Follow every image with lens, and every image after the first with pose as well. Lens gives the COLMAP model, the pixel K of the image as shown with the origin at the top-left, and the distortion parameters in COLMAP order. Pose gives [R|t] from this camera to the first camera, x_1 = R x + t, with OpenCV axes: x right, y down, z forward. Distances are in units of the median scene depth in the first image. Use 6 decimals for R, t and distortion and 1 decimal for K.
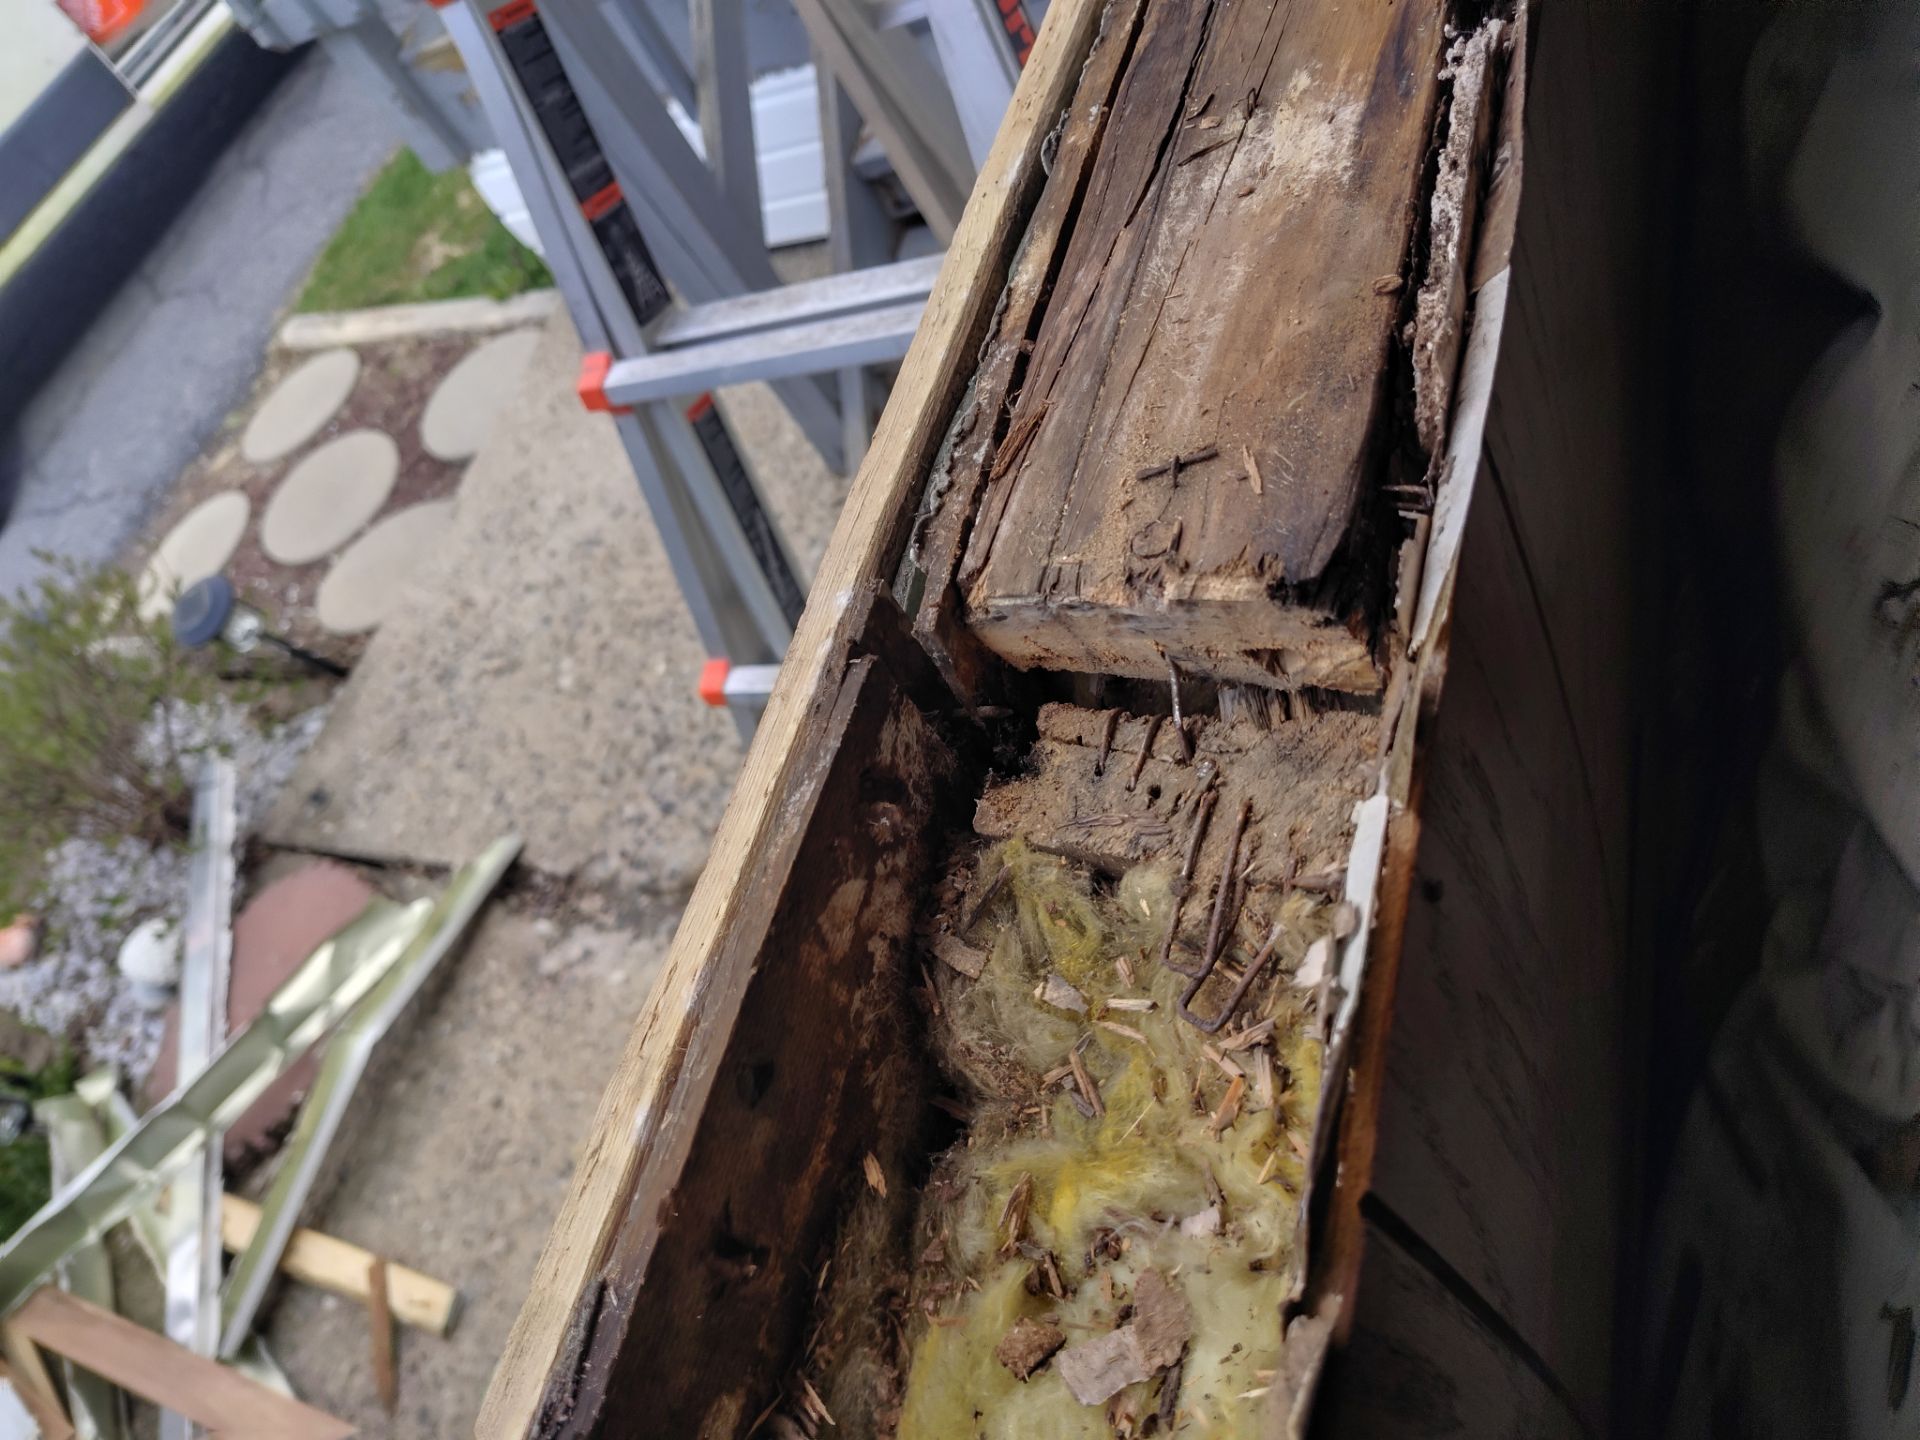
lens RADIAL K [[1341.2, 0, 923.2], [0, 1341.2, 722.7], [0, 0, 1]] dist [0.050242, -0.078087]
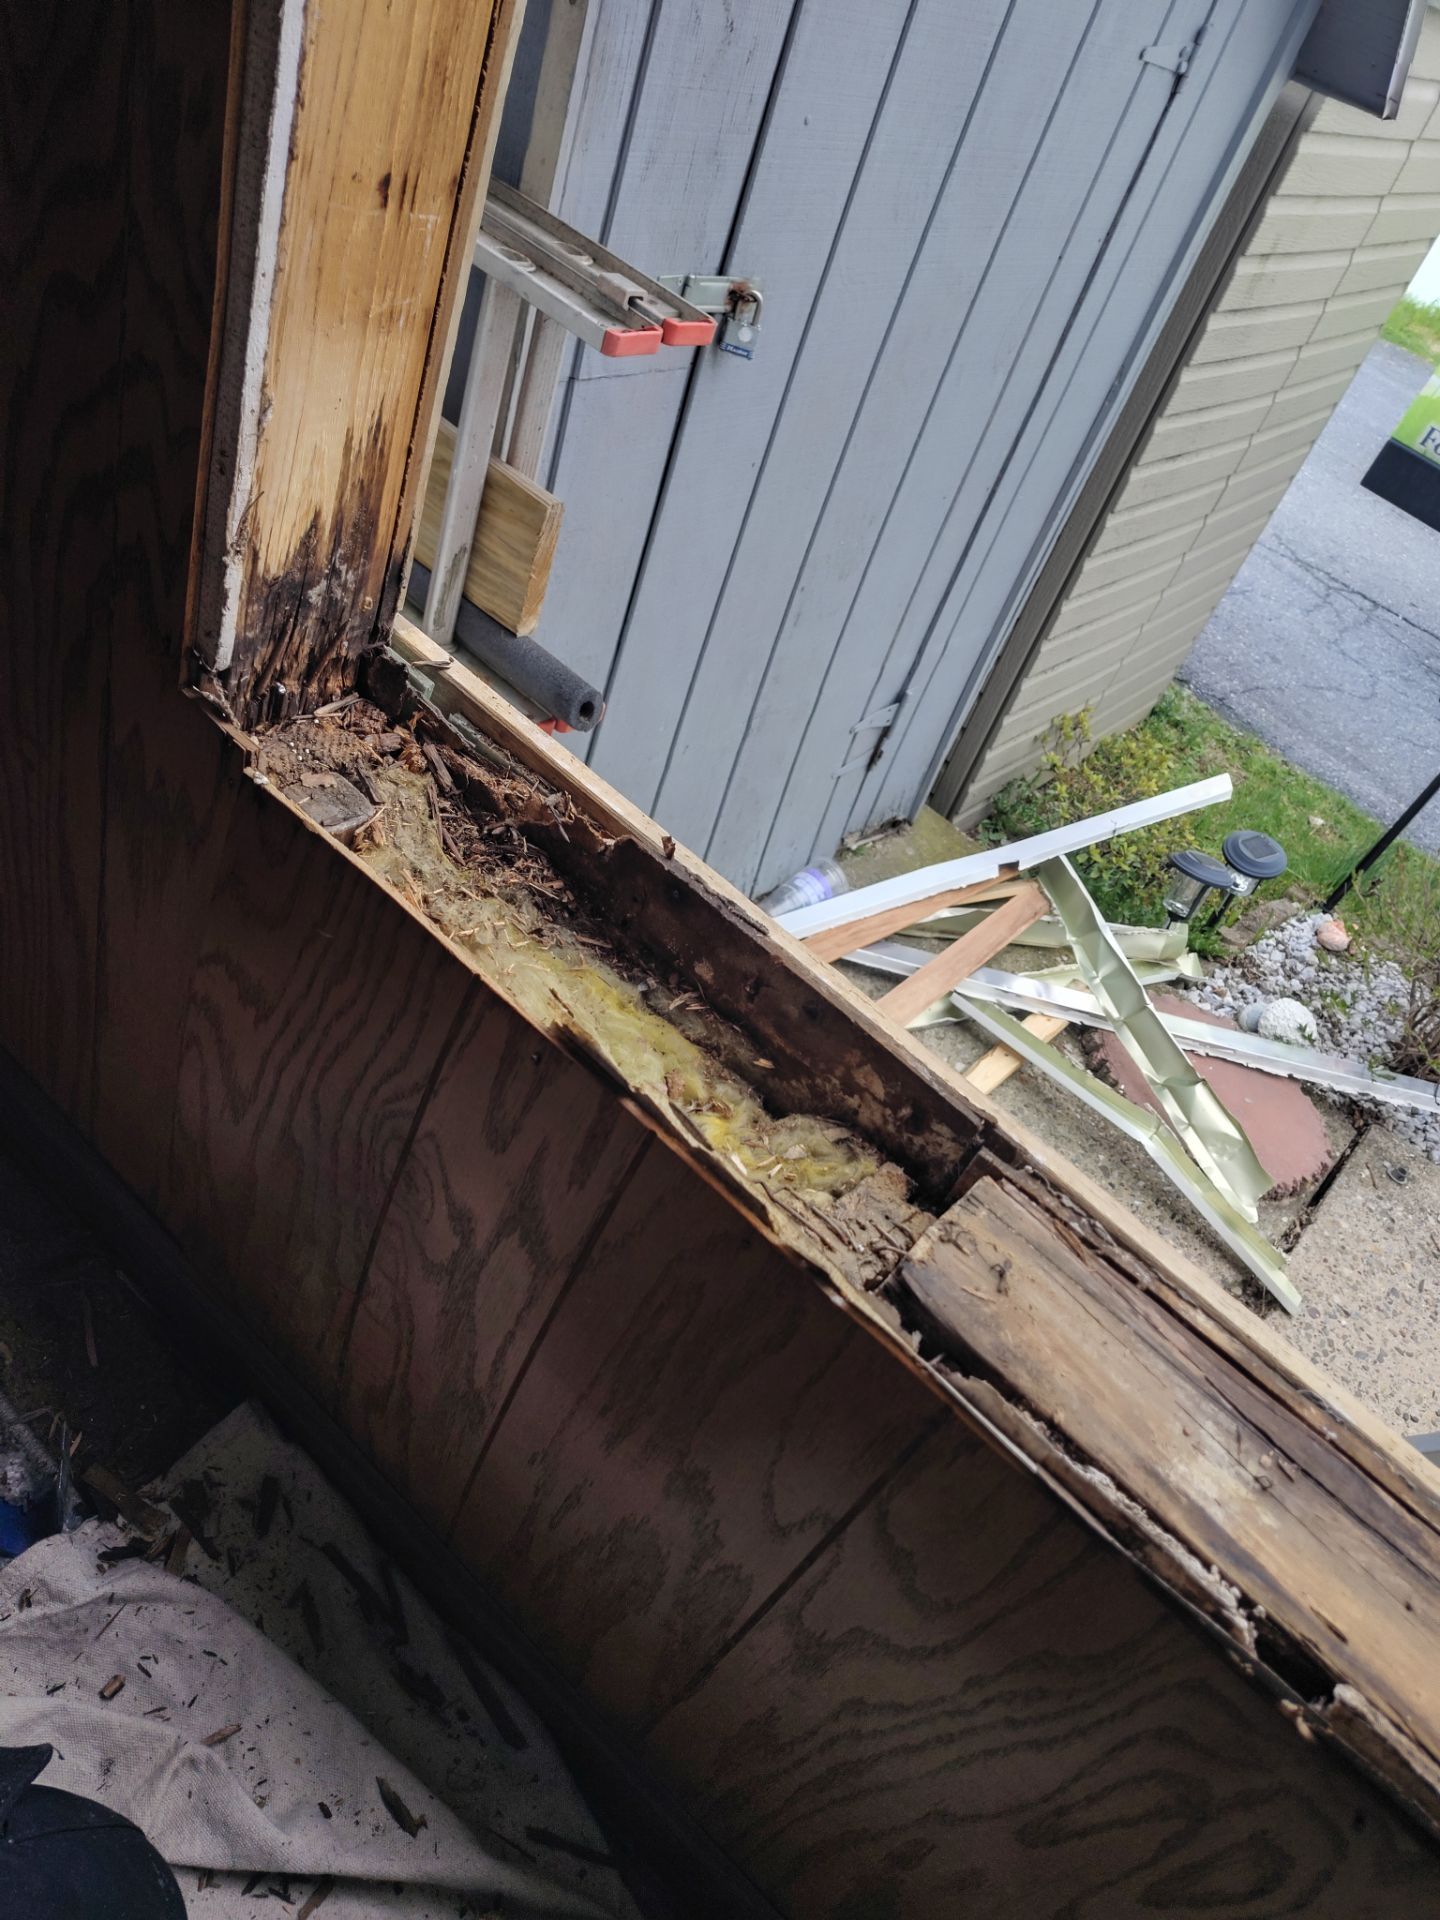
lens RADIAL K [[1300.8, 0, 716.5], [0, 1300.8, 968.2], [0, 0, 1]] dist [0.087818, -0.149916]
pose [[-0.447004, 0.804630, -0.390842, 0.102532], [-0.797969, -0.161216, 0.580736, -0.120030], [0.404268, 0.571471, 0.714135, -0.099226]]
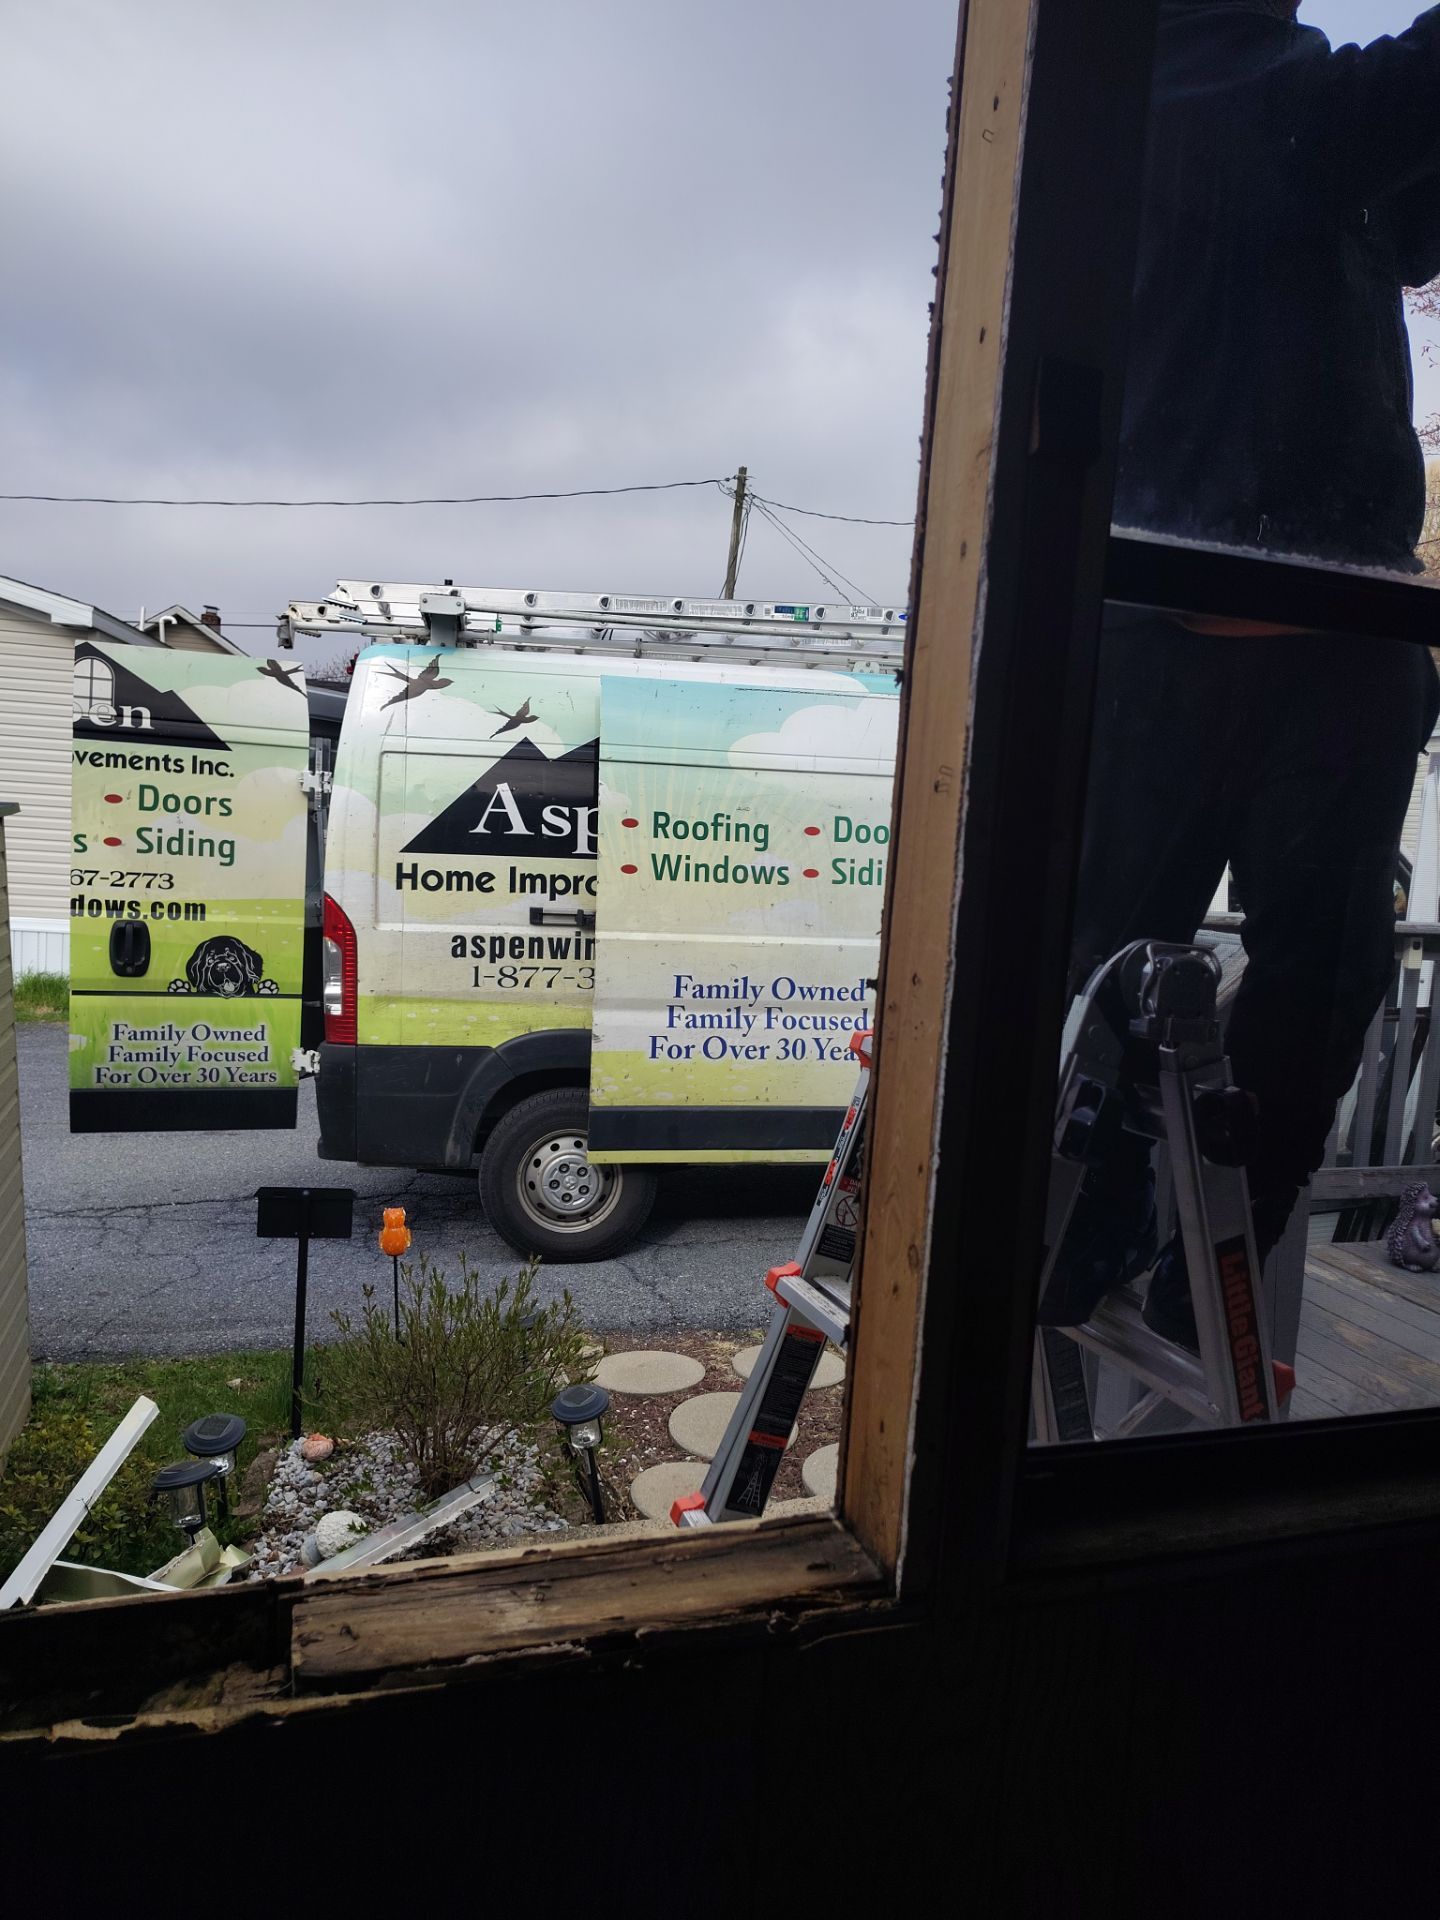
lens RADIAL K [[1300.8, 0, 716.5], [0, 1300.8, 968.2], [0, 0, 1]] dist [0.087818, -0.149916]
pose [[0.524075, 0.525943, -0.669873, 0.239986], [-0.824754, 0.509592, -0.245146, -0.119998], [0.212429, 0.680955, 0.700838, -0.243143]]
